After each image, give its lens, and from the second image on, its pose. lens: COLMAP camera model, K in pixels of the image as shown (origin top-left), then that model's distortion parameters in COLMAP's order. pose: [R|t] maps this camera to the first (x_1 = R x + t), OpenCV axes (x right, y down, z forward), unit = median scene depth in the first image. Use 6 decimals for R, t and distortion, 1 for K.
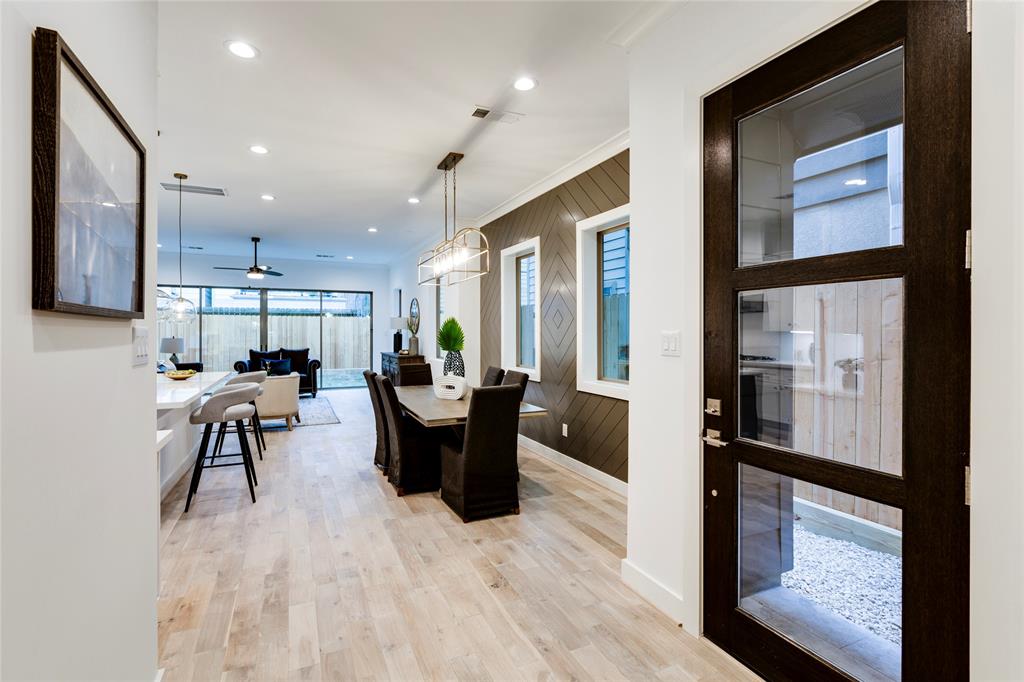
lens RADIAL K [[471.2, 0, 488.3], [0, 471.2, 330.0], [0, 0, 1]] dist [0.000767, 0.000265]
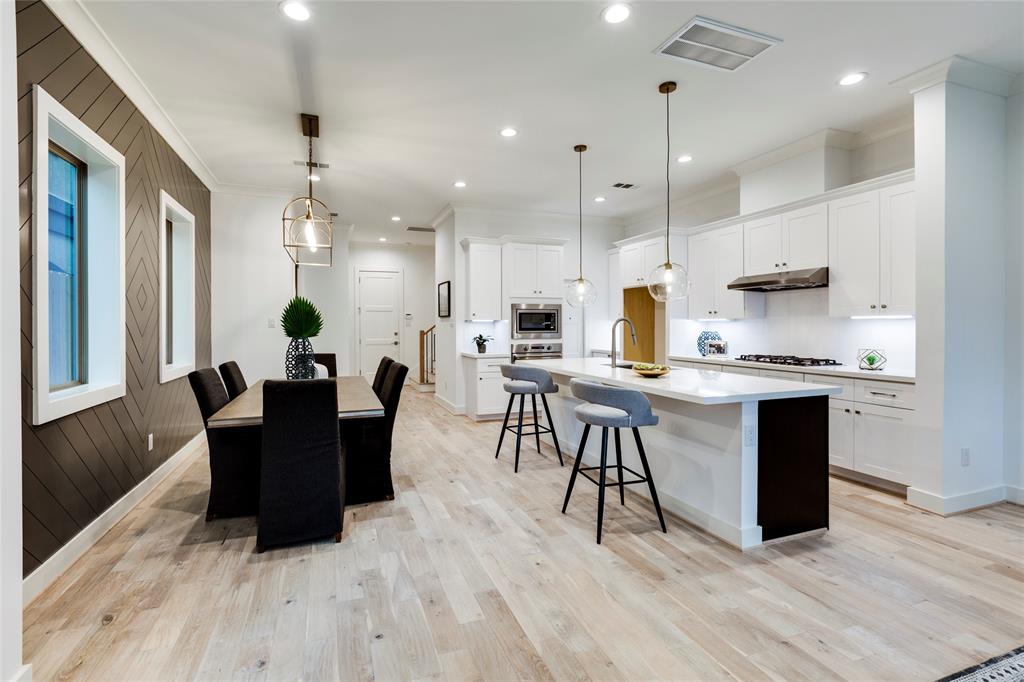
lens RADIAL K [[462.4, 0, 501.6], [0, 462.4, 328.3], [0, 0, 1]] dist [0.010409, 0.000141]
pose [[-0.999191, 0.003741, 0.040032, -0.457836], [0.003964, 0.999977, 0.005509, 0.023147], [-0.040011, 0.005663, -0.999183, 1.782520]]
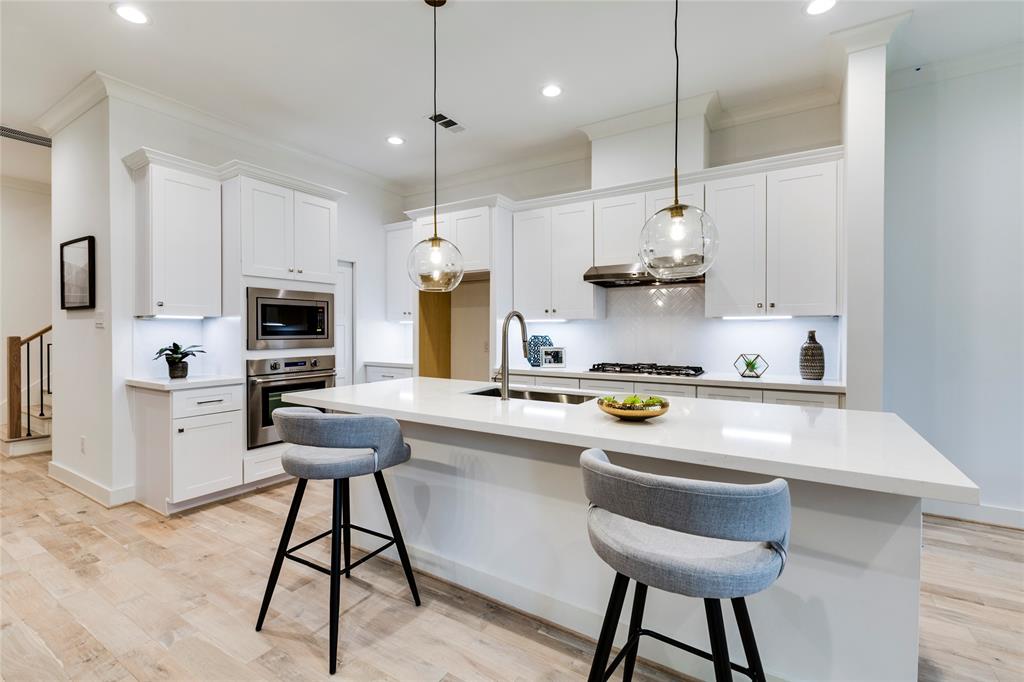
lens RADIAL K [[457.0, 0, 511.7], [0, 457.0, 333.1], [0, 0, 1]] dist [0.000798, 0.000002]
pose [[-0.818225, 0.005038, -0.574876, -0.358244], [0.002024, 0.999981, 0.005882, 0.030029], [0.574895, 0.003649, -0.818219, 1.286670]]
